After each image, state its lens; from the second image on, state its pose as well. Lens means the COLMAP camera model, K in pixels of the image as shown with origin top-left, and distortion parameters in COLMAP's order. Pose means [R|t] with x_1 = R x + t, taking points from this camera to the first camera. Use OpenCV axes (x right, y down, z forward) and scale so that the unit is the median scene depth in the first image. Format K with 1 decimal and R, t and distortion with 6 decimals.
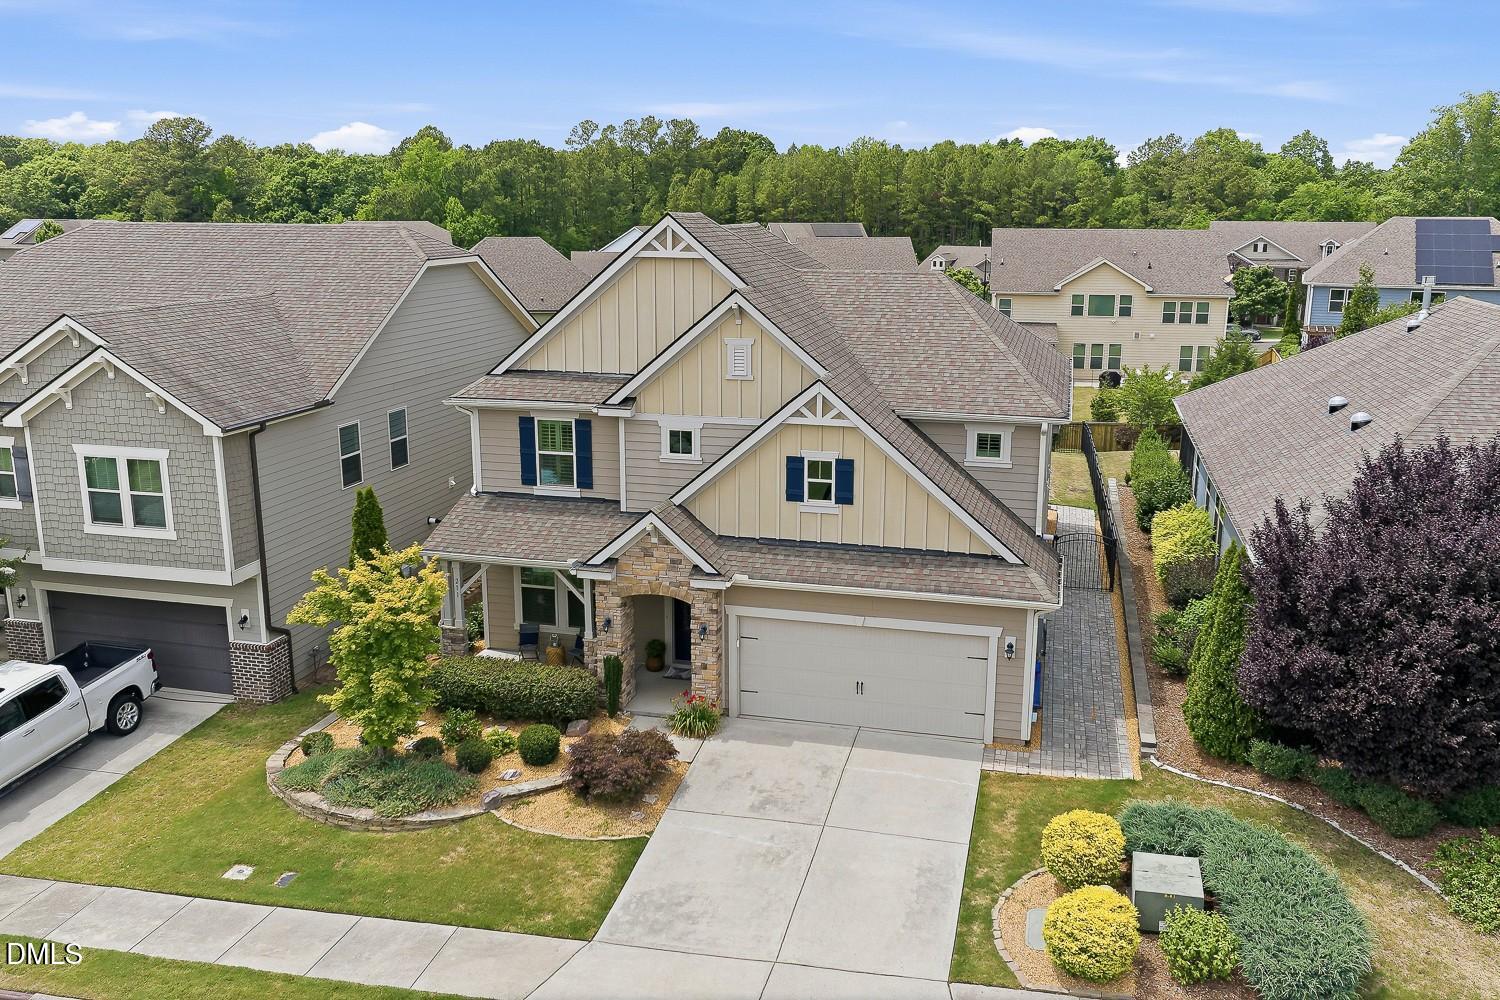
lens RADIAL K [[1232.7, 0, 753.5], [0, 1232.7, 493.3], [0, 0, 1]] dist [0.000430, -0.009739]
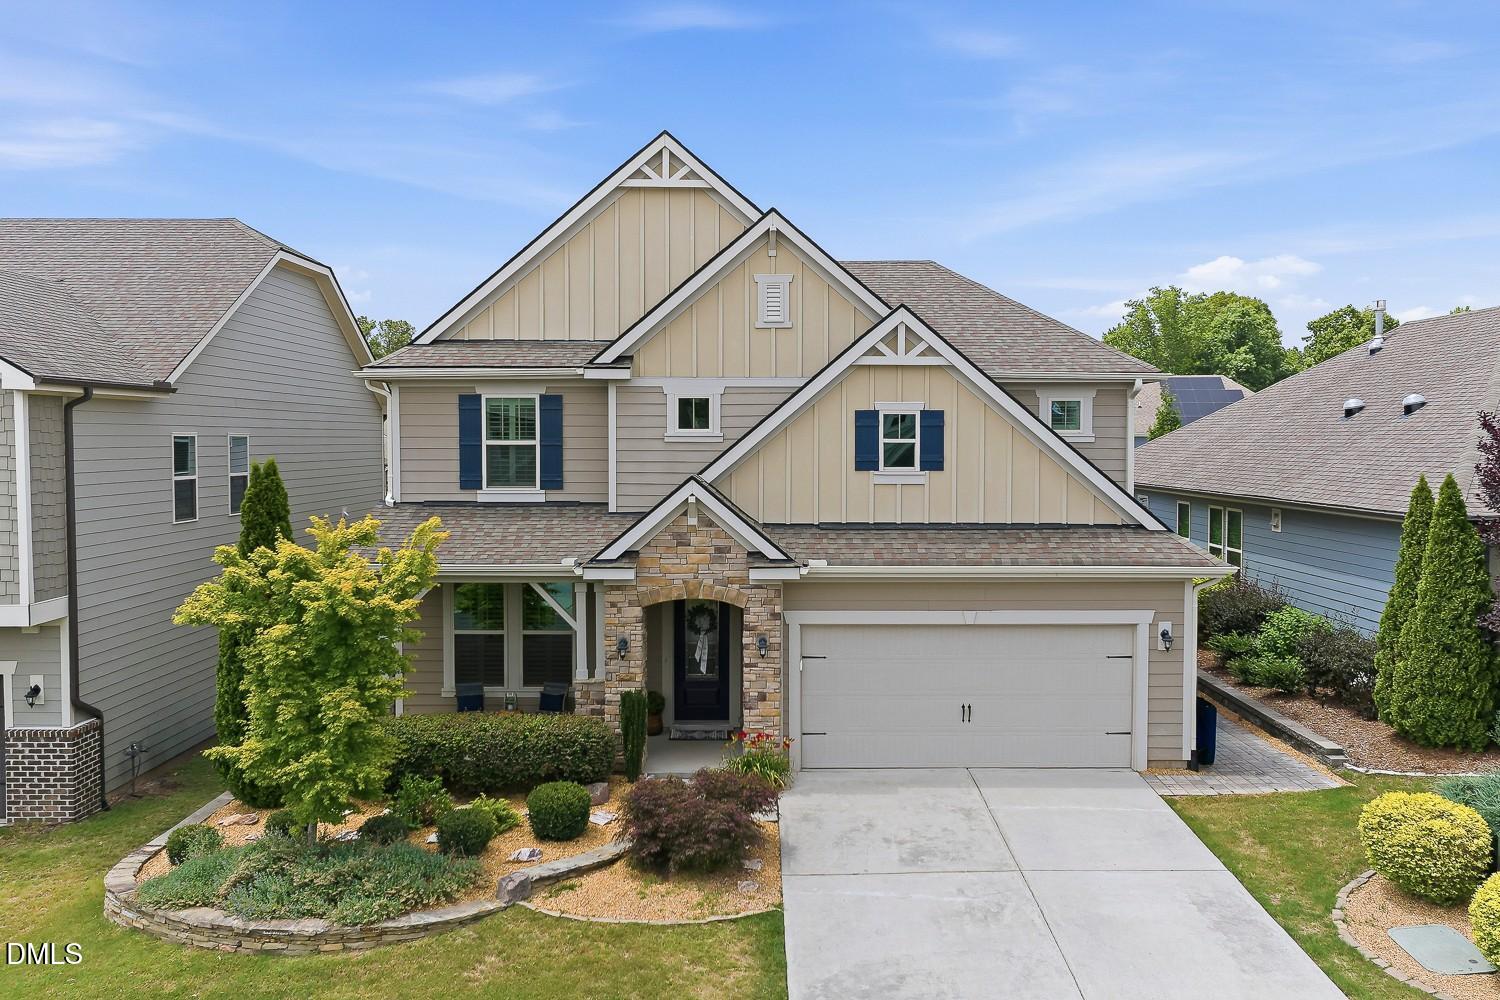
lens RADIAL K [[1232.7, 0, 753.5], [0, 1232.7, 493.3], [0, 0, 1]] dist [0.000430, -0.009739]
pose [[0.969236, -0.013428, 0.245769, -0.224125], [0.058402, 0.982542, -0.176637, 0.152475], [-0.239106, 0.185556, 0.953099, 0.291626]]
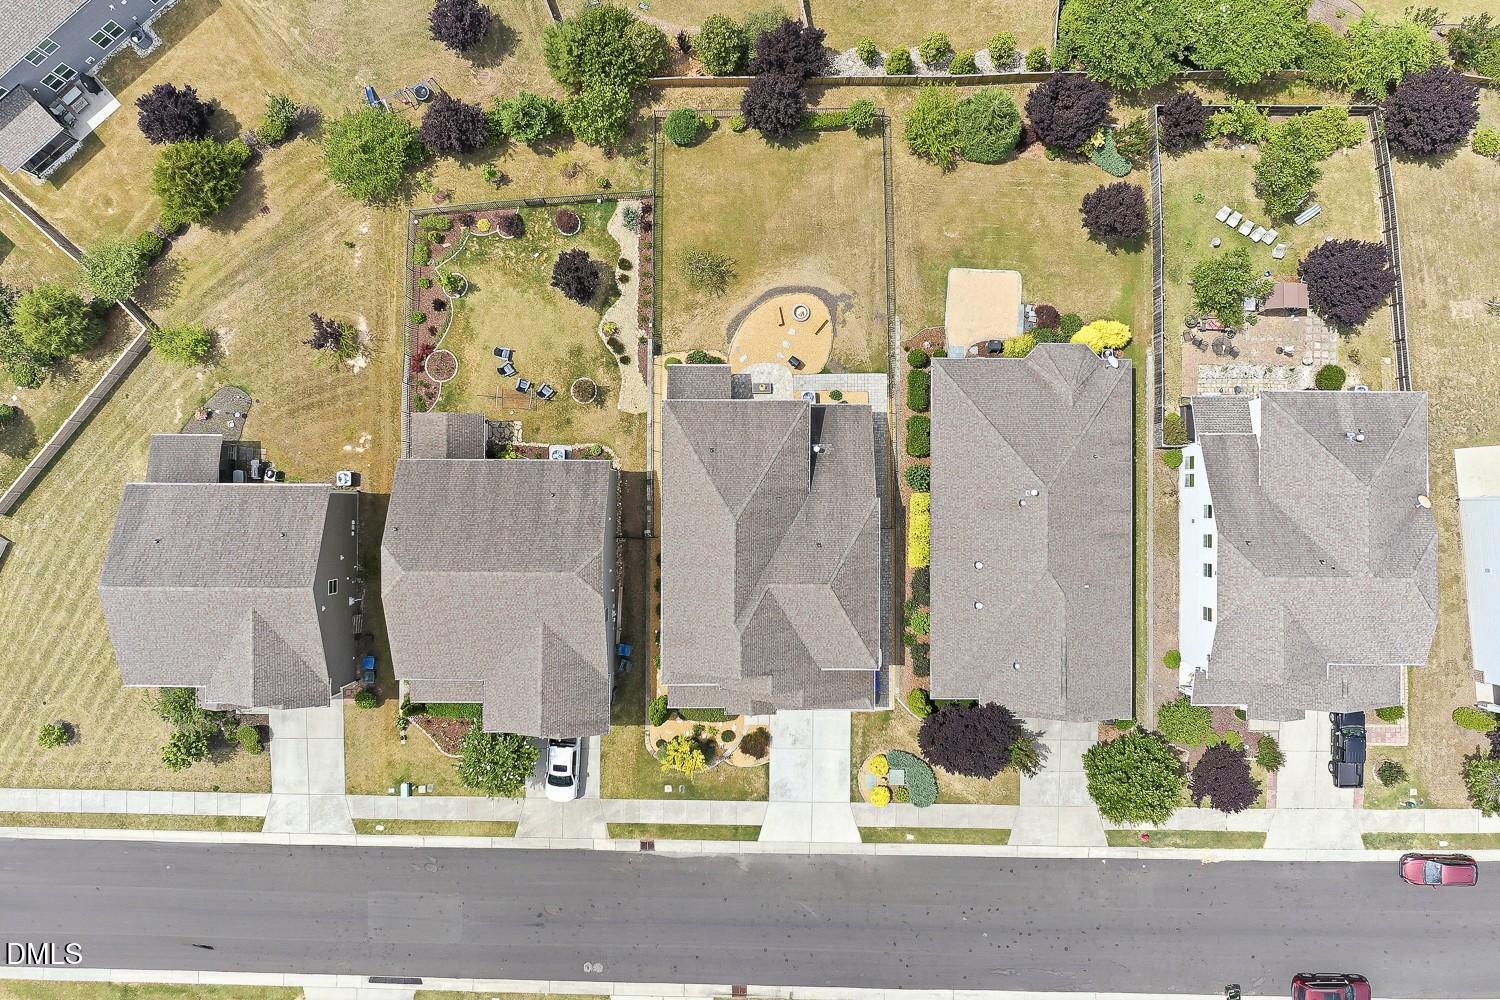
lens RADIAL K [[1232.7, 0, 753.5], [0, 1232.7, 493.3], [0, 0, 1]] dist [0.000430, -0.009739]
pose [[0.970270, -0.242010, -0.002763, 0.070381], [0.058814, 0.224694, 0.972653, -3.181805], [-0.234771, -0.943898, 0.232247, 0.788128]]
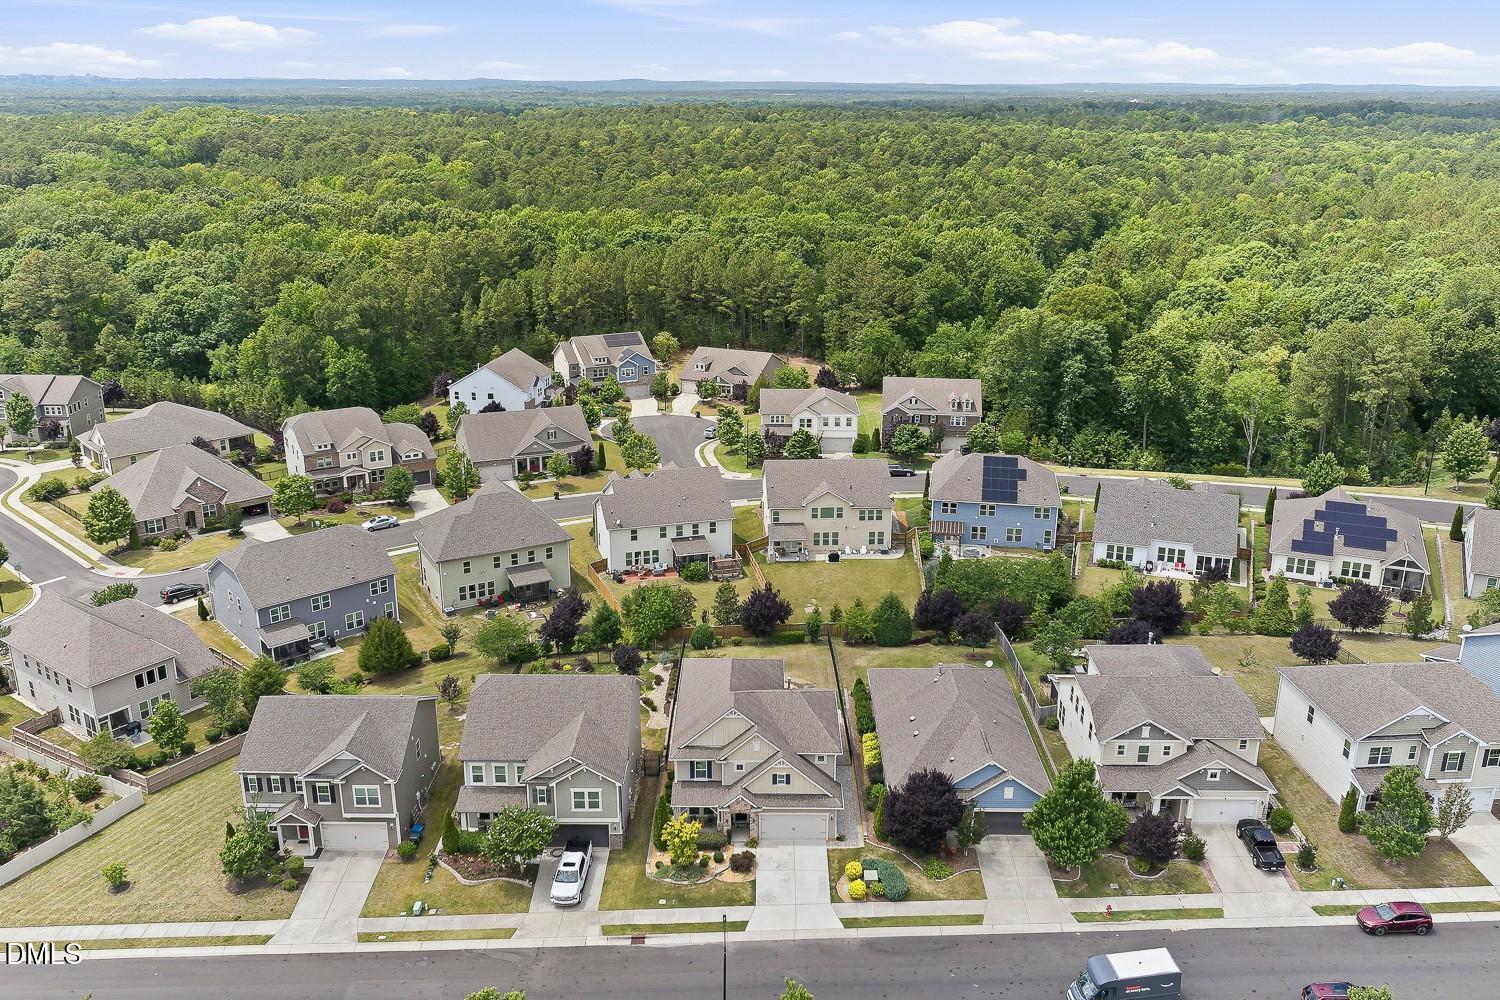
lens RADIAL K [[1232.7, 0, 753.5], [0, 1232.7, 493.3], [0, 0, 1]] dist [0.000430, -0.009739]
pose [[0.971063, -0.076852, 0.226121, -0.831801], [0.055845, 0.993630, 0.097884, -1.278226], [-0.232203, -0.082424, 0.969169, -2.637439]]
